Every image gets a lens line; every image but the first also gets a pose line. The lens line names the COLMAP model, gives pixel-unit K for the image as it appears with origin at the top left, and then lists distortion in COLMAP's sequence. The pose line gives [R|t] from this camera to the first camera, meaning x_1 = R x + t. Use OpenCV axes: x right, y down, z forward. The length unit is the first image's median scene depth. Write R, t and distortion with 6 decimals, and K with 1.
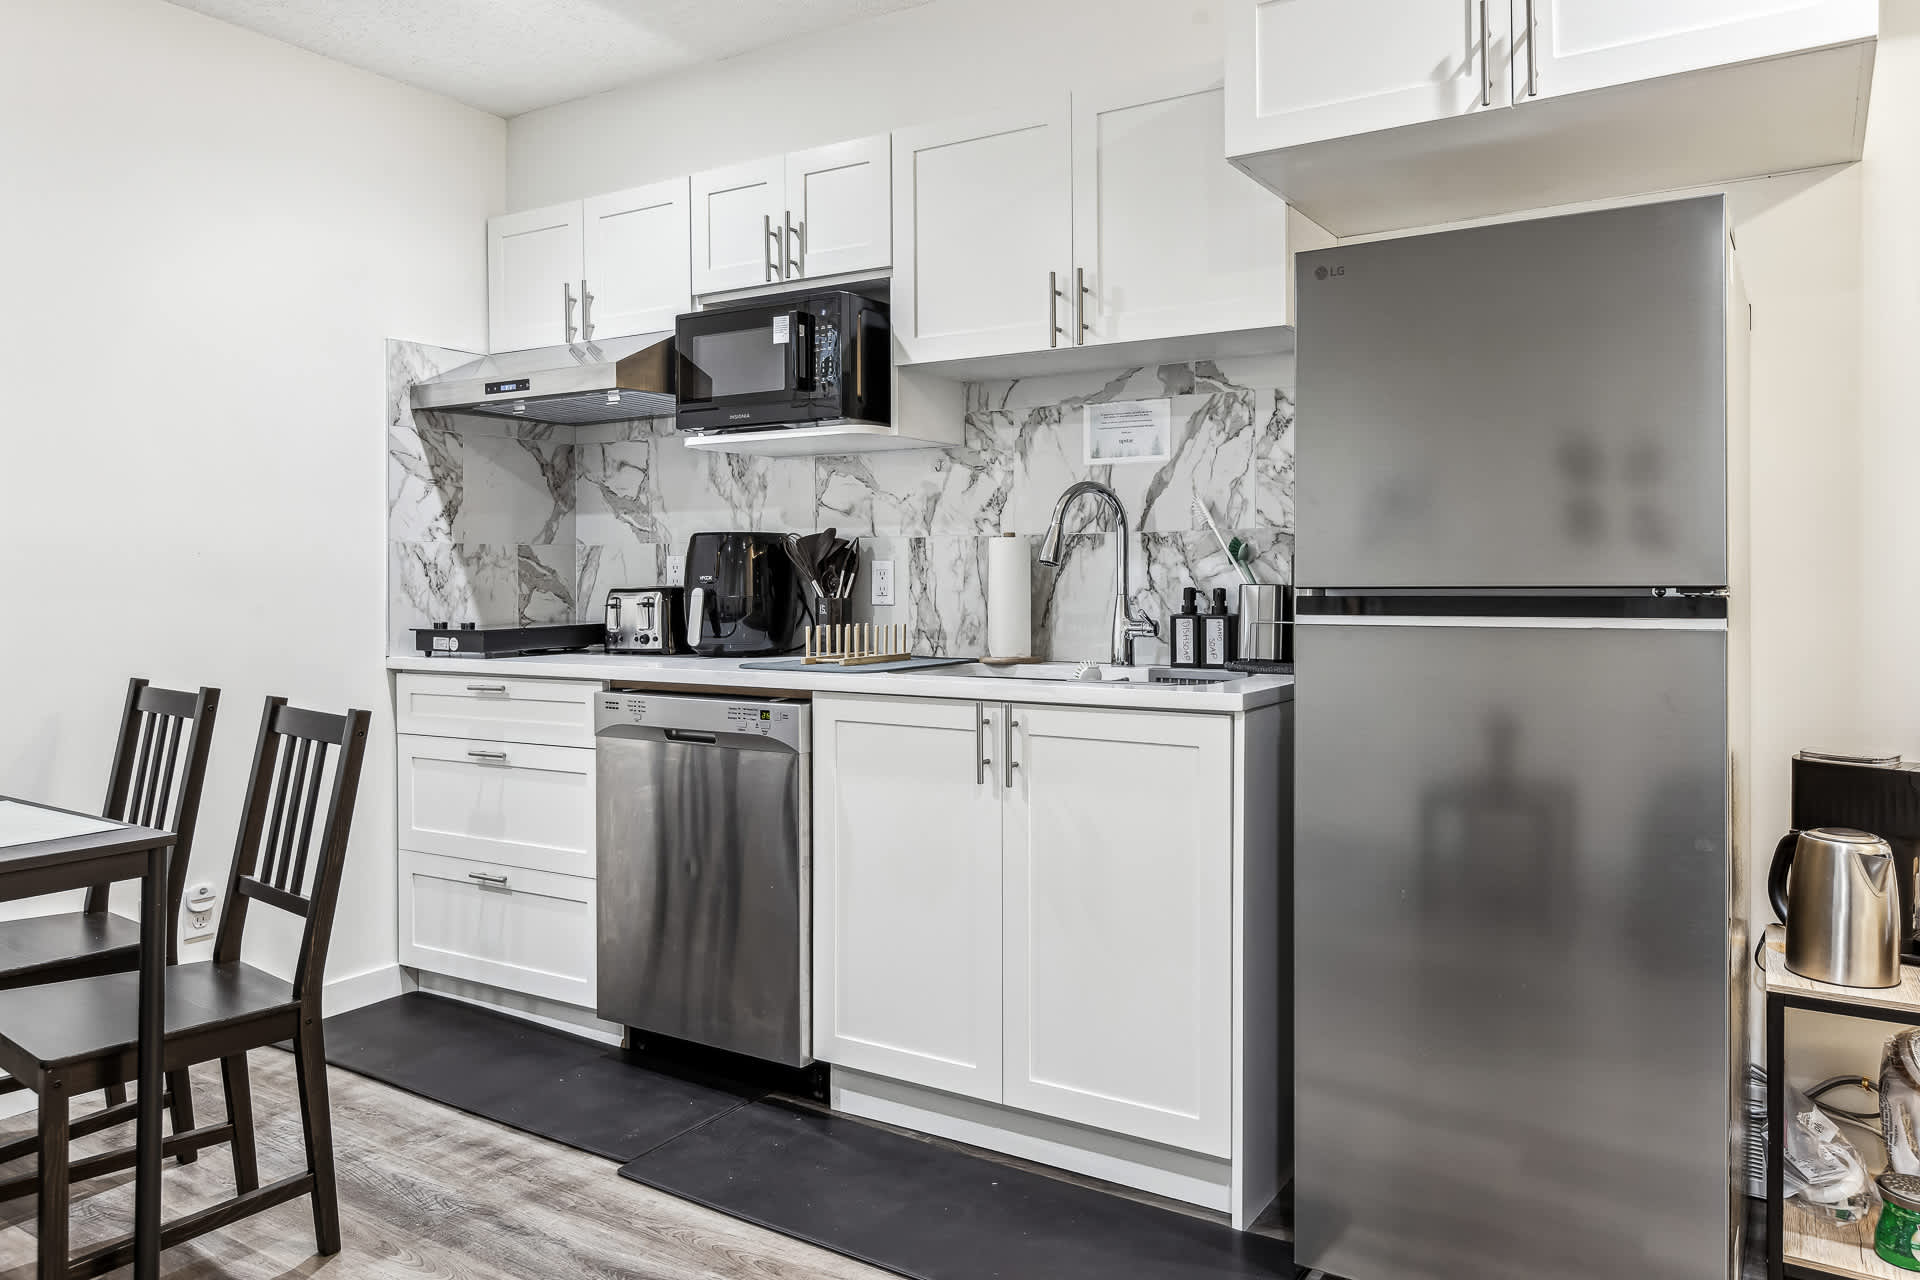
lens RADIAL K [[1348.5, 0, 961.1], [0, 1348.5, 576.0], [0, 0, 1]] dist [0.005638, 0.002669]
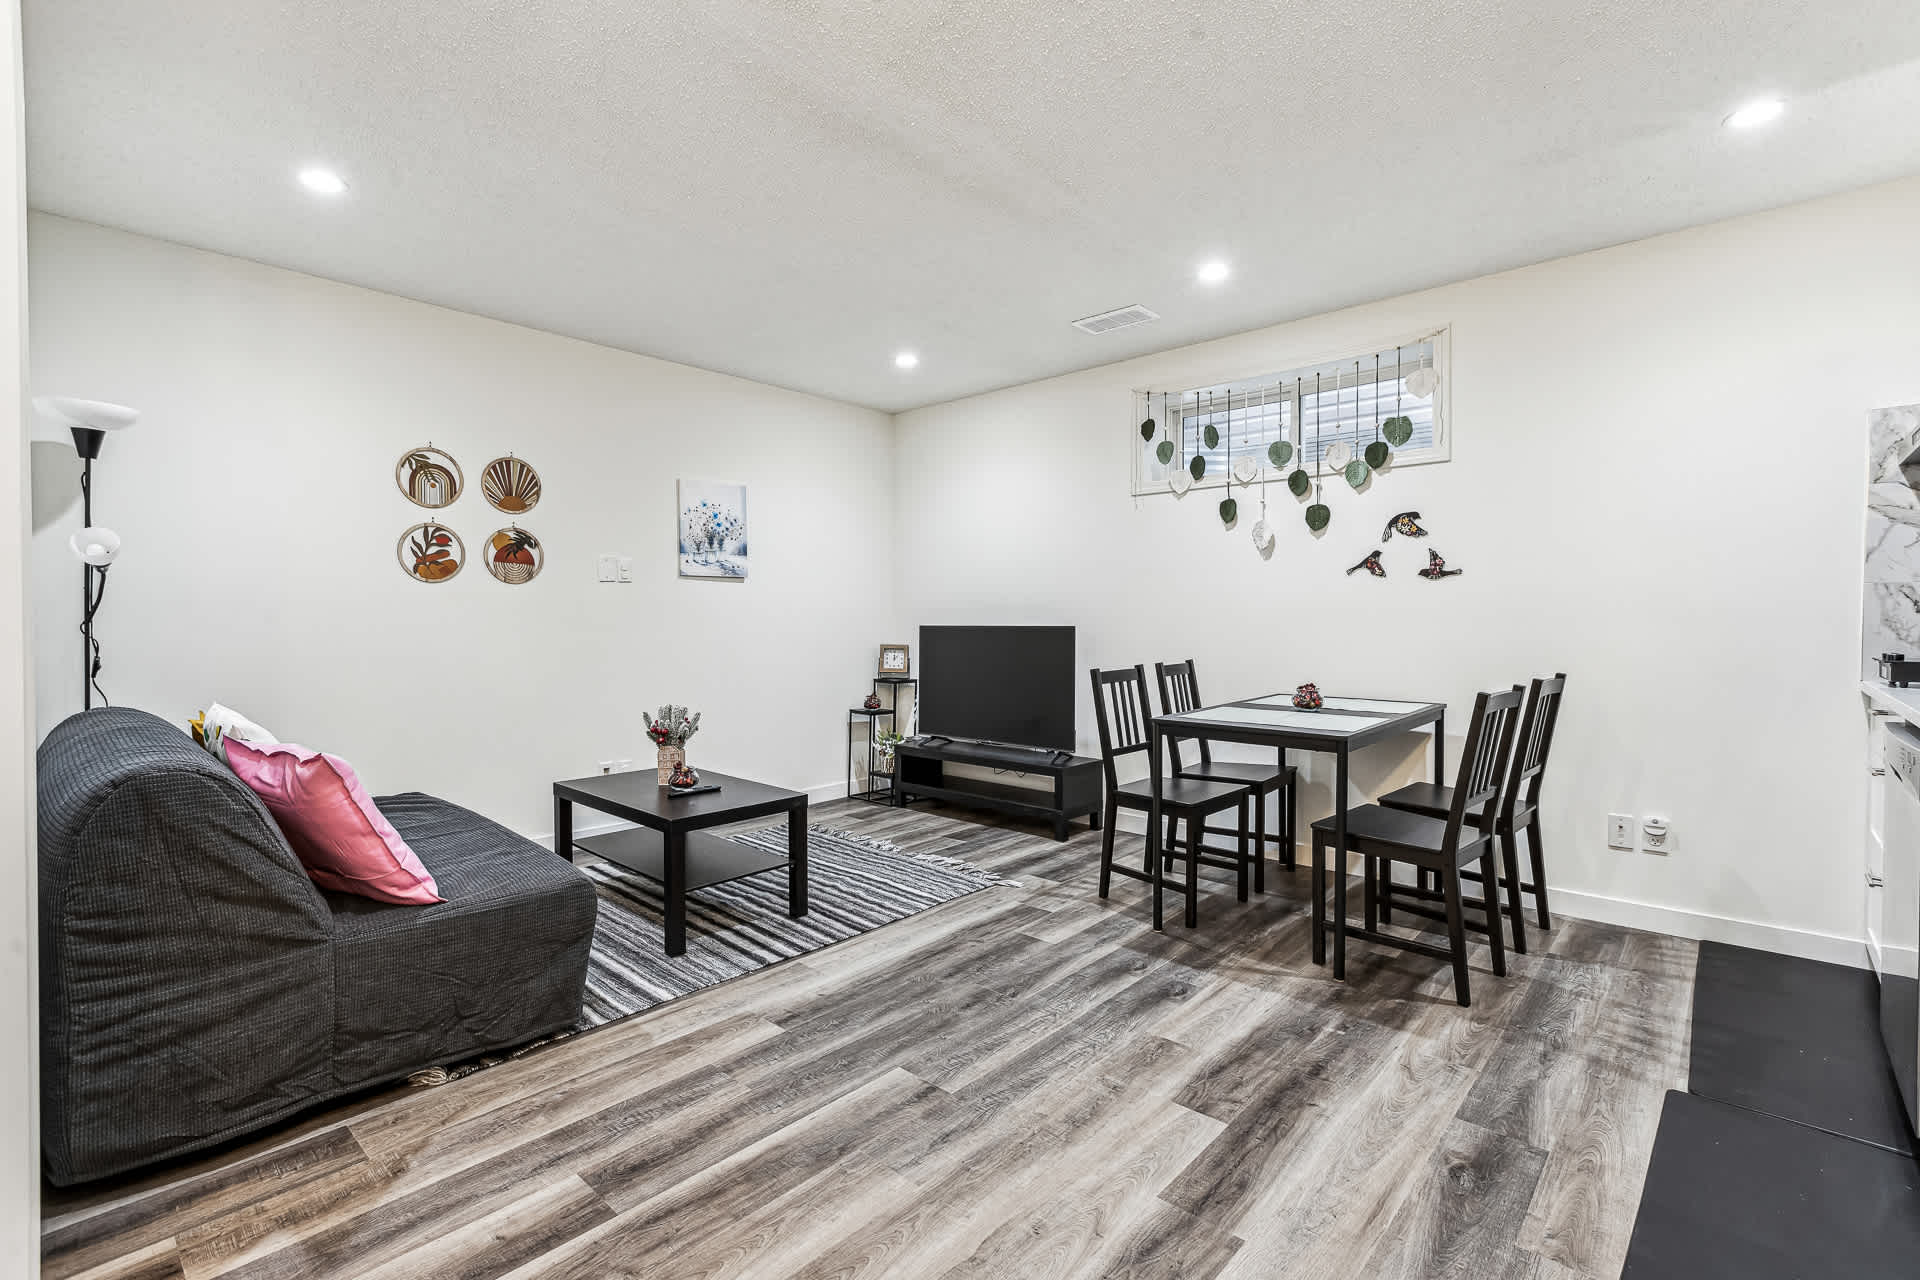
lens RADIAL K [[868.2, 0, 952.8], [0, 868.2, 627.7], [0, 0, 1]] dist [0.002795, -0.000784]
pose [[-0.183930, 0.011085, -0.982877, 0.591883], [0.005989, 0.999930, 0.010157, 0.000936], [0.982921, -0.004019, -0.183984, 0.449338]]
